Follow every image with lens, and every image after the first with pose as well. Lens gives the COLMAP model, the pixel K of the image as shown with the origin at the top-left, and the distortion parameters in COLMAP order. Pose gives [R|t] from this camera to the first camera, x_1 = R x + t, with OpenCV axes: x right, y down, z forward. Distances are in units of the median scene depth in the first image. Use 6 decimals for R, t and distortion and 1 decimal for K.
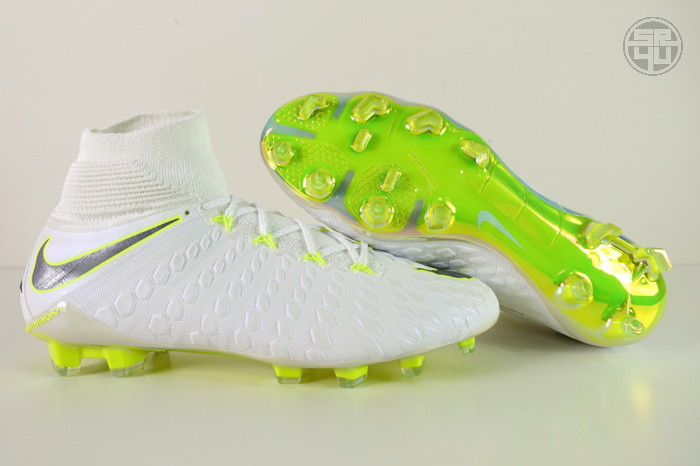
lens RADIAL K [[481.3, 0, 349.8], [0, 481.3, 231.8], [0, 0, 1]] dist [0.020881, -0.027655]
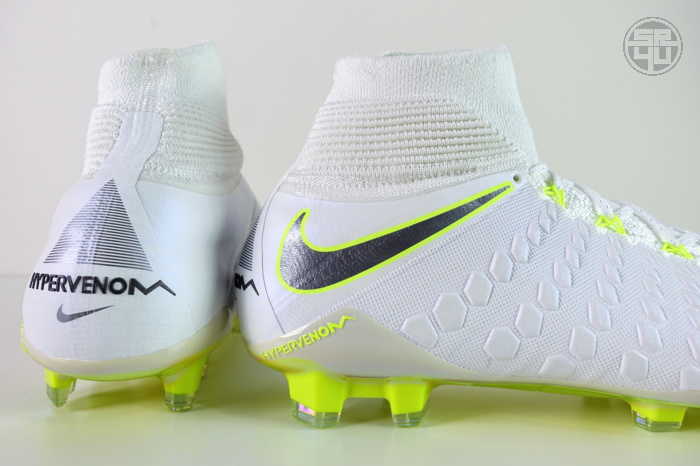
lens RADIAL K [[481.3, 0, 354.7], [0, 481.3, 232.6], [0, 0, 1]] dist [0.020881, -0.027655]
pose [[0.993205, 0.022129, 0.114258, -0.646292], [-0.014071, 0.997387, -0.070857, 0.088976], [-0.115528, 0.068768, 0.990921, 0.355163]]
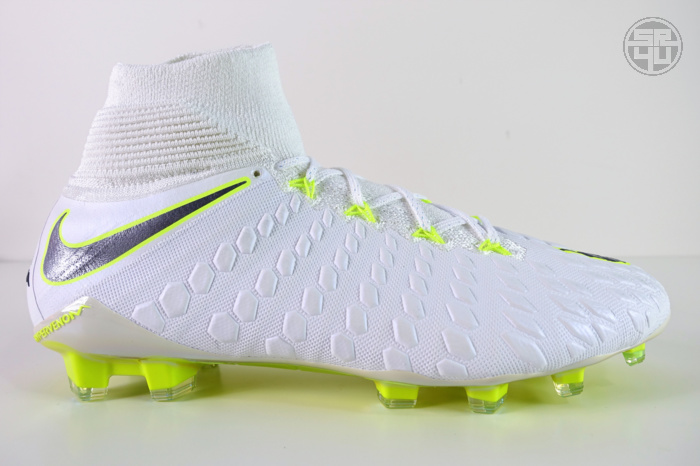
lens RADIAL K [[481.3, 0, 353.0], [0, 481.3, 231.0], [0, 0, 1]] dist [0.020881, -0.027655]
pose [[0.999920, -0.010517, 0.007080, -0.199081], [0.010684, 0.999654, -0.024054, 0.066696], [-0.006825, 0.024128, 0.999686, 0.273059]]
